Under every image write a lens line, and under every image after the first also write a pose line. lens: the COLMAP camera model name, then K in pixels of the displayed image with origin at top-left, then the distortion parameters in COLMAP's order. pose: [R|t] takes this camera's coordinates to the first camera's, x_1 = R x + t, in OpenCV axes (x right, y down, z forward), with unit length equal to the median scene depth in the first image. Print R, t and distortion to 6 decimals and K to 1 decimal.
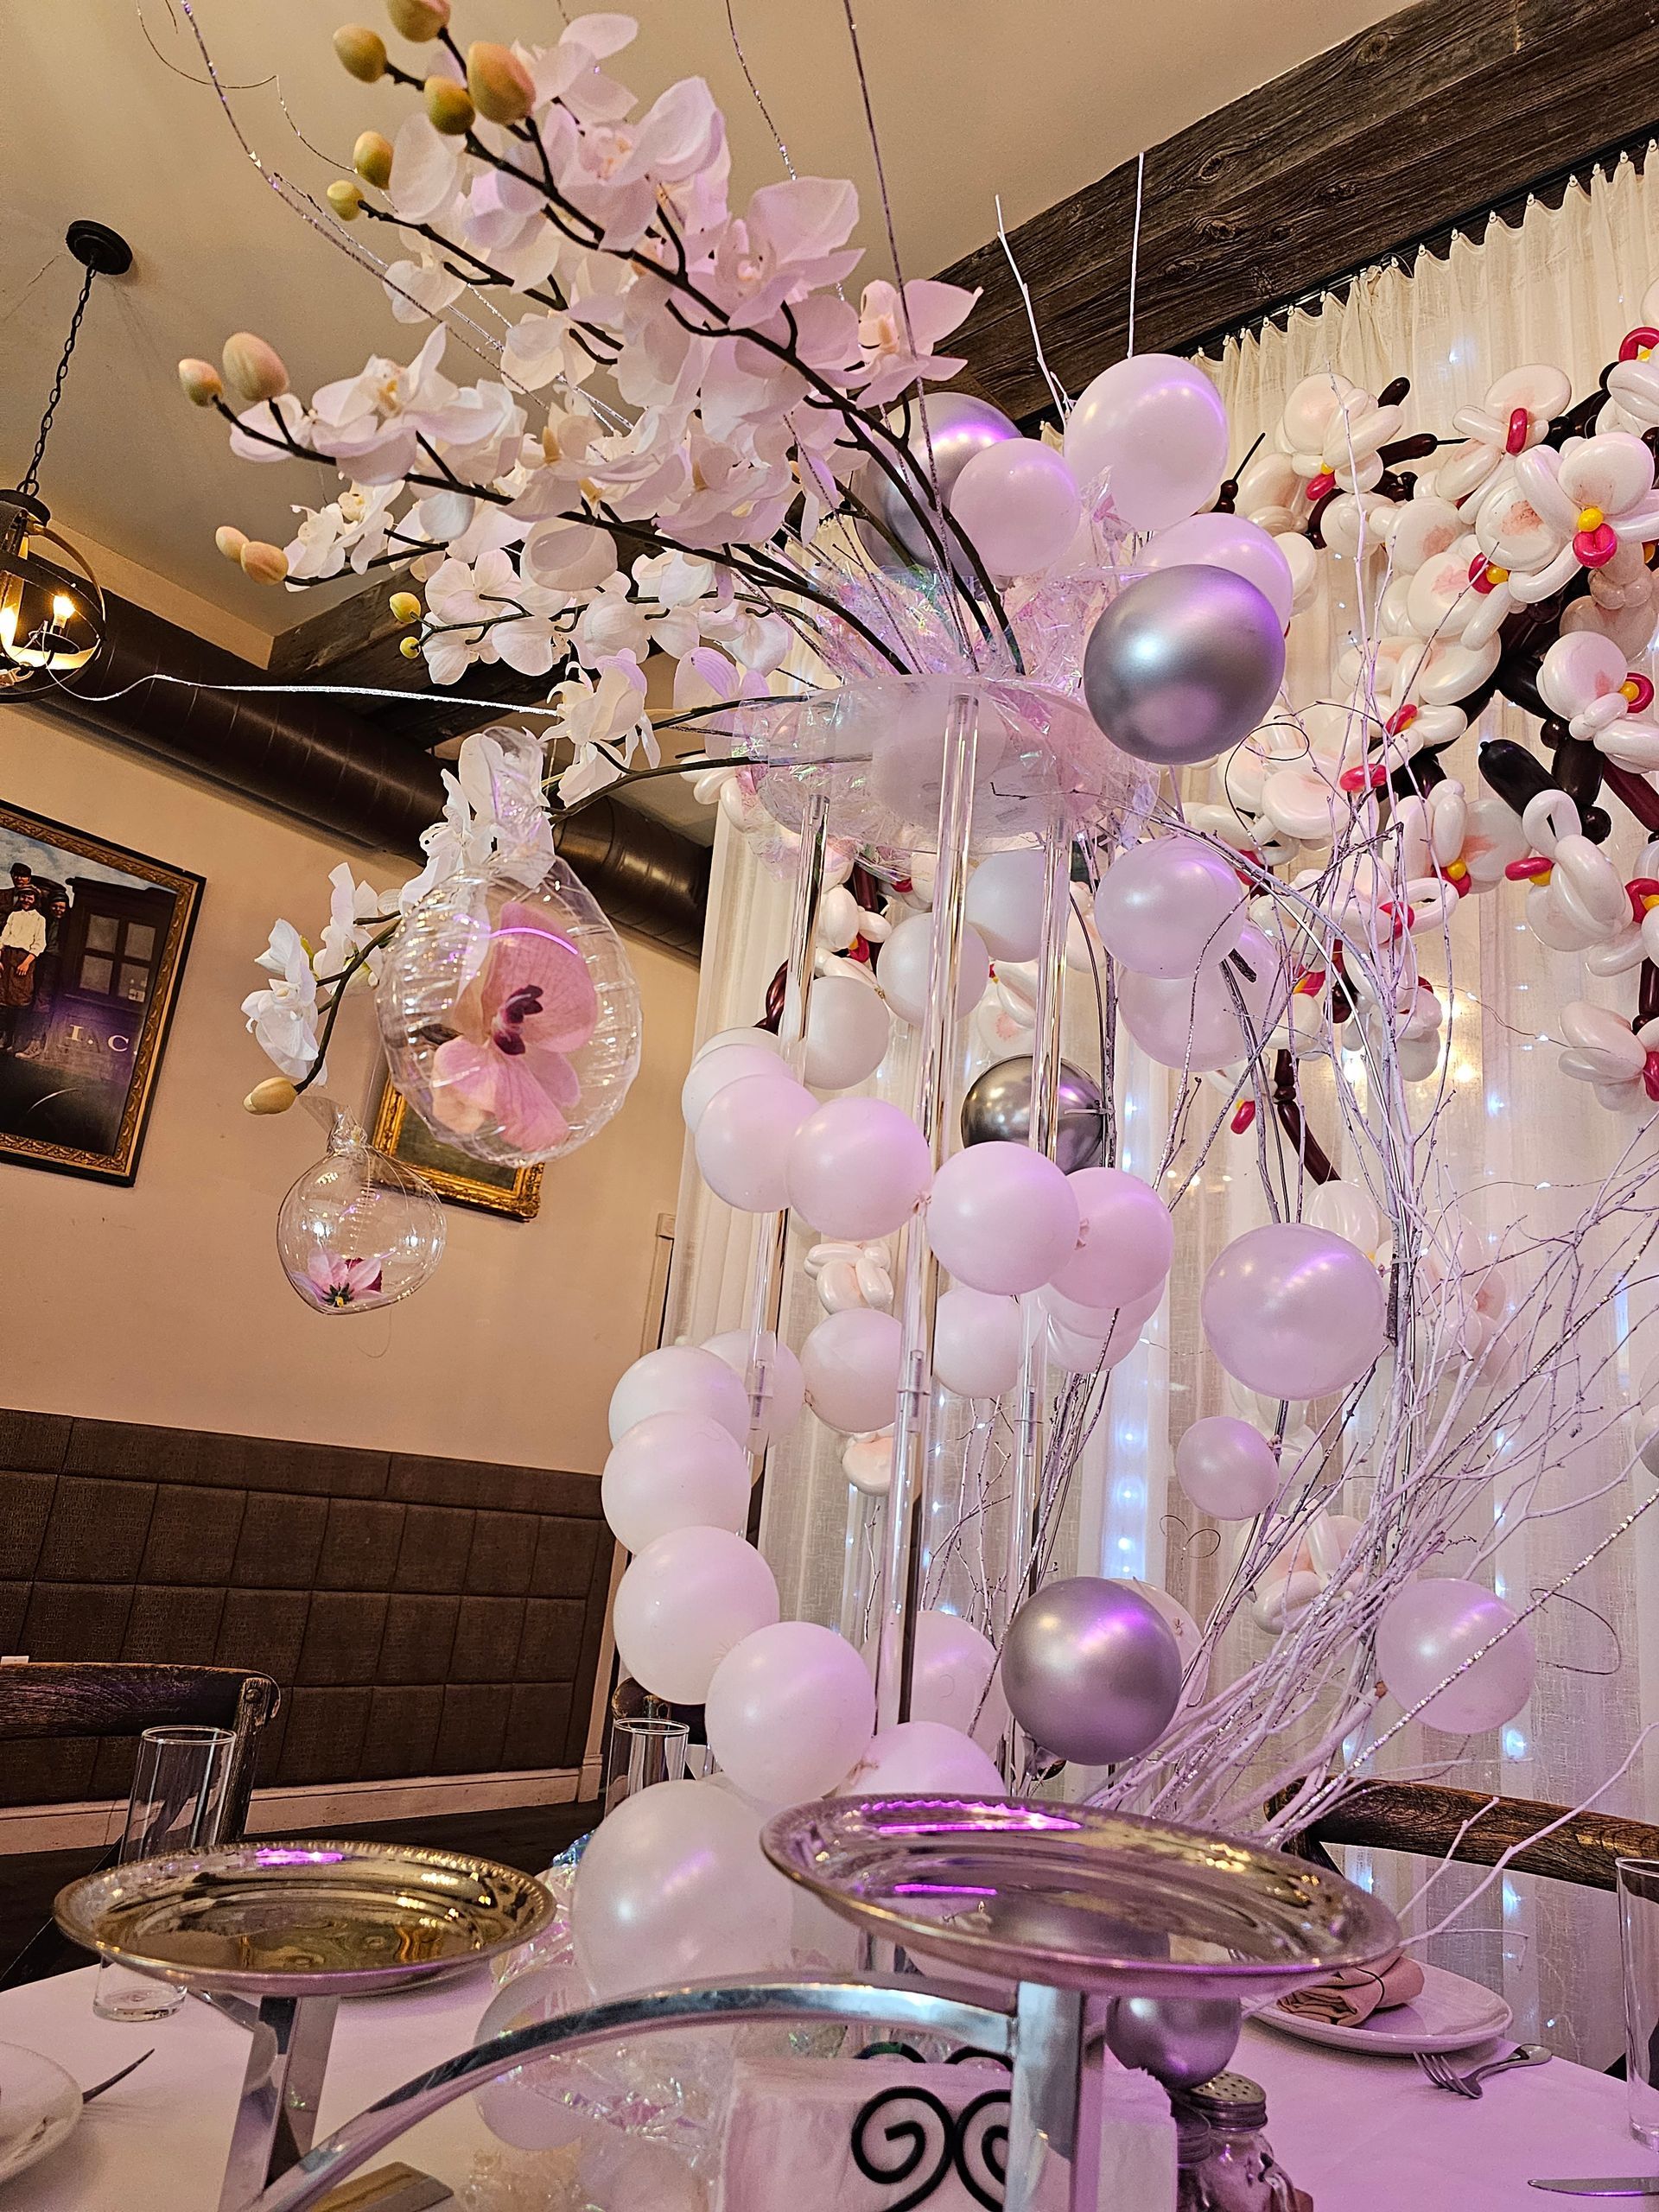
lens RADIAL K [[1462.5, 0, 829.5], [0, 1462.5, 1106.0], [0, 0, 1]] dist [0.004507, 0.003367]
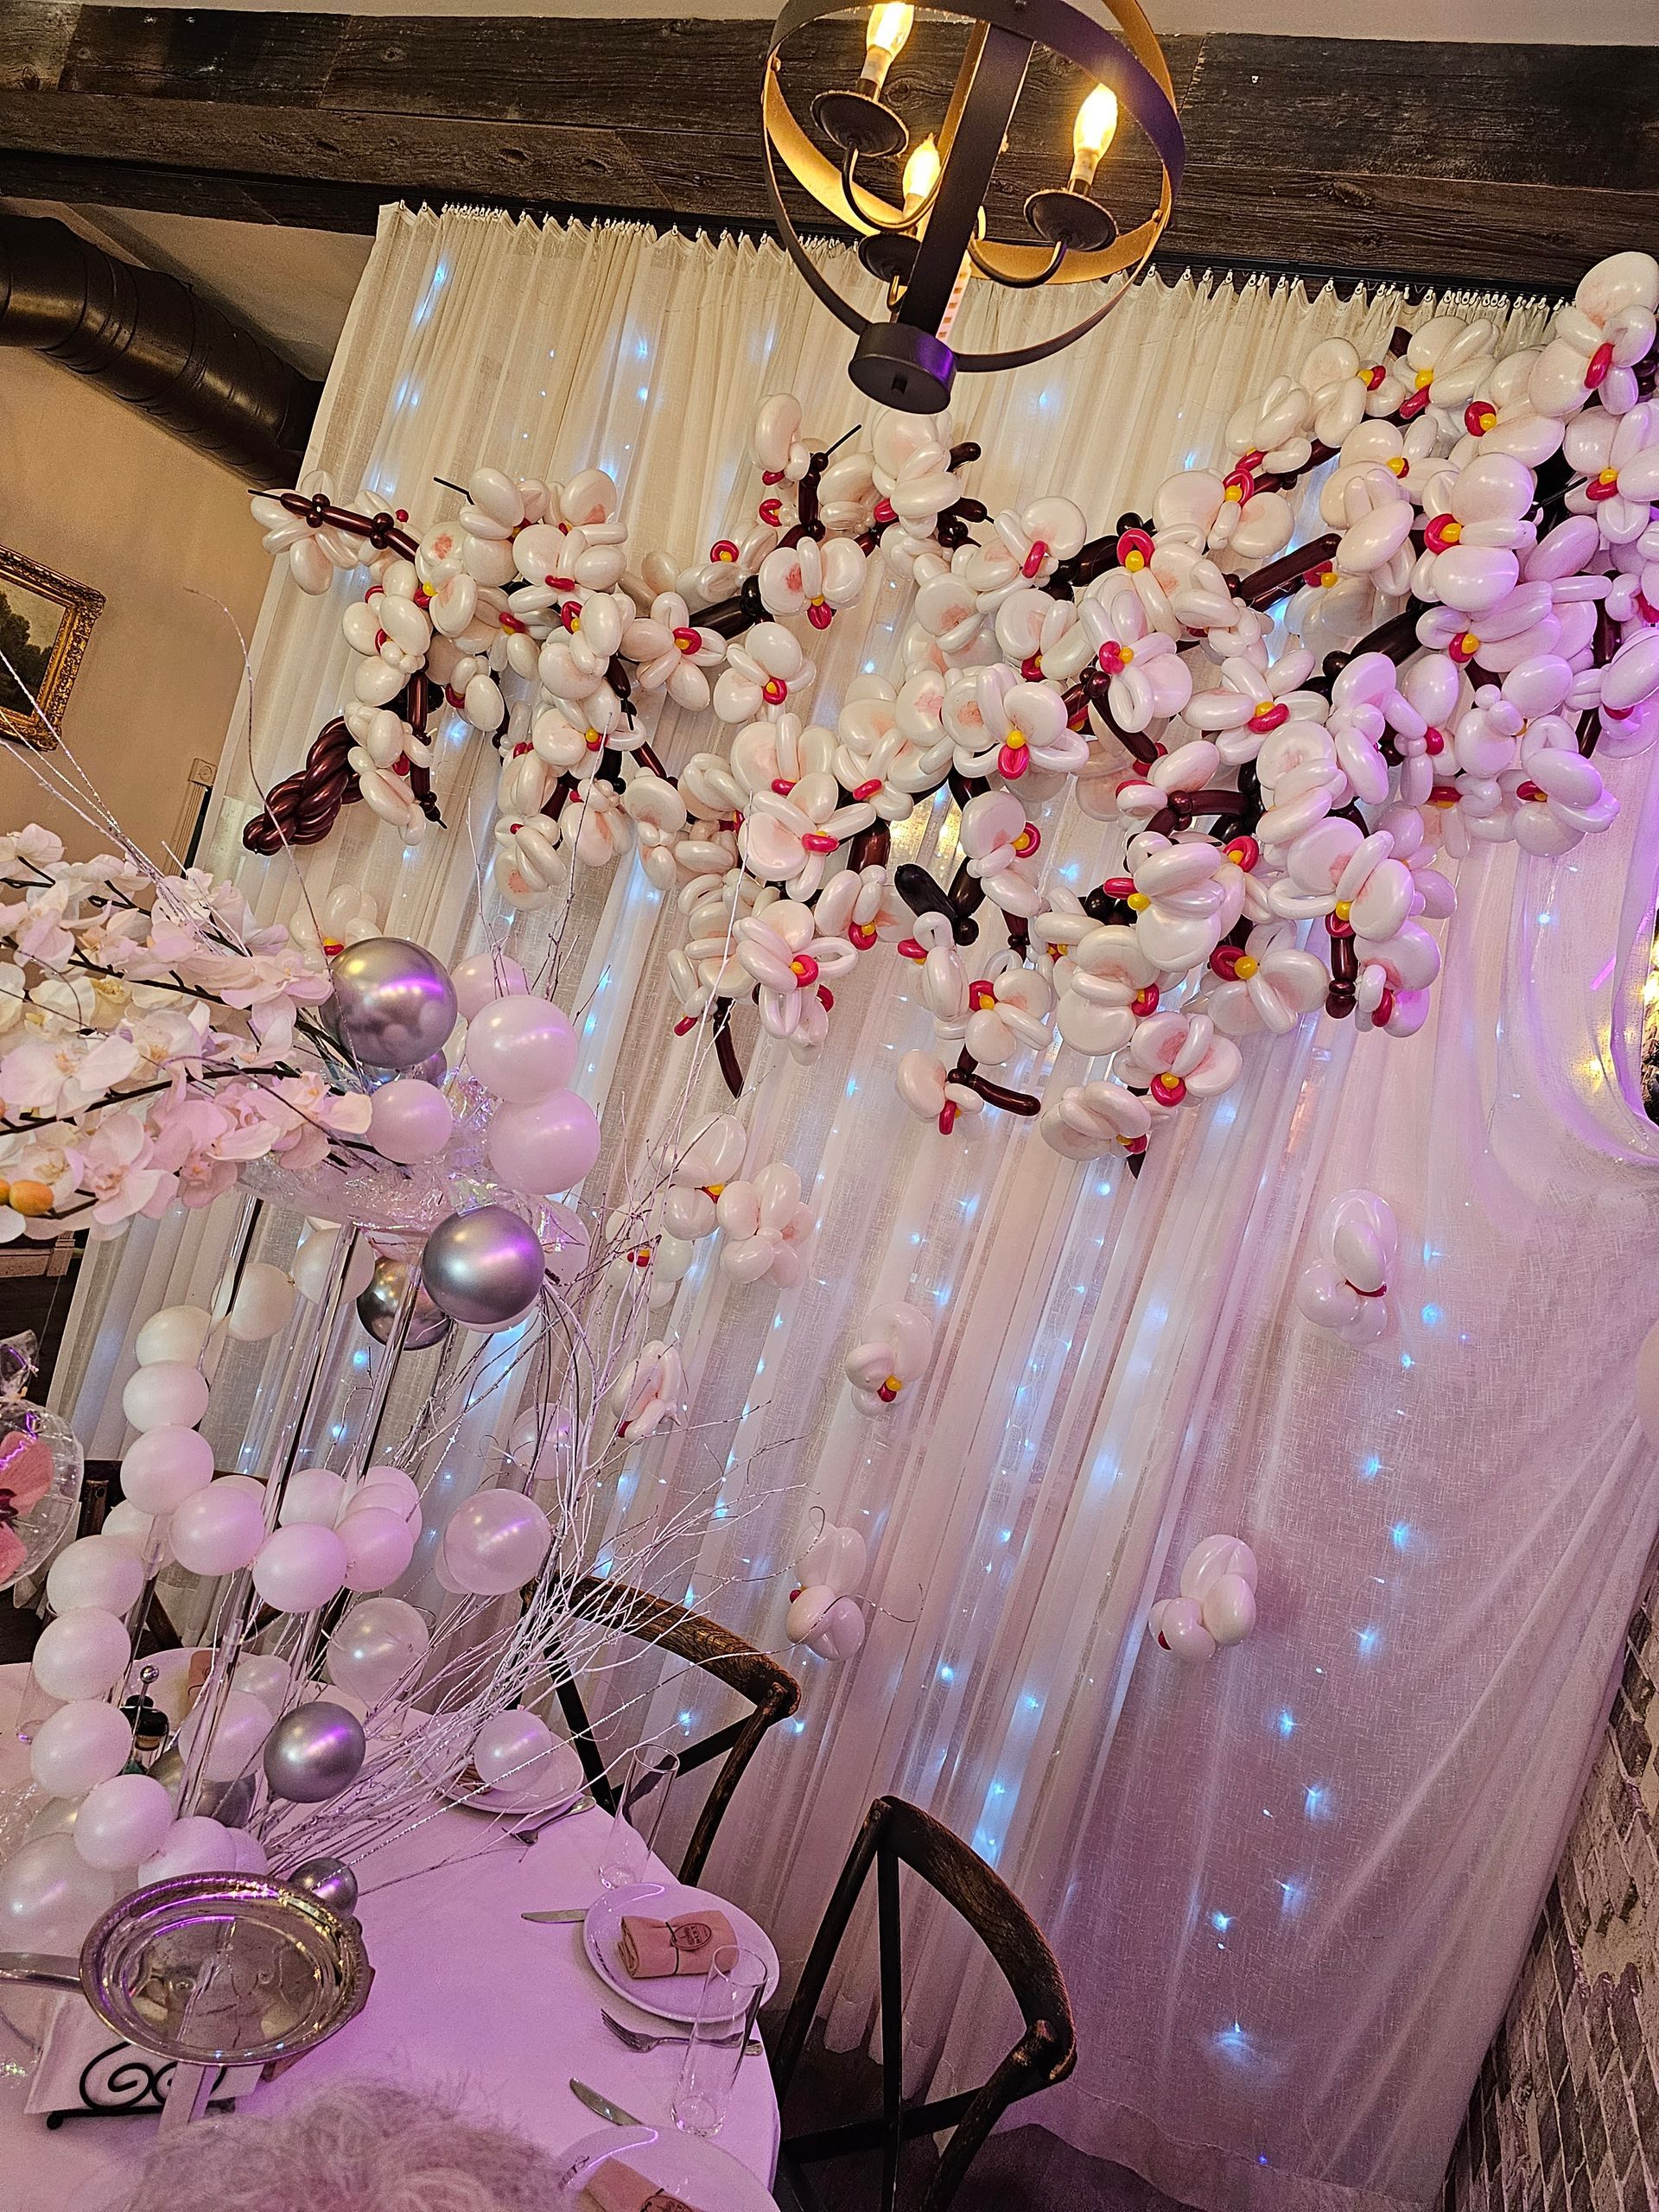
lens RADIAL K [[1462.5, 0, 829.5], [0, 1462.5, 1106.0], [0, 0, 1]] dist [0.004507, 0.003367]
pose [[0.932769, 0.169066, 0.318368, 0.022001], [-0.277888, 0.899810, 0.336335, -0.454340], [-0.229608, -0.402193, 0.886296, -0.183510]]
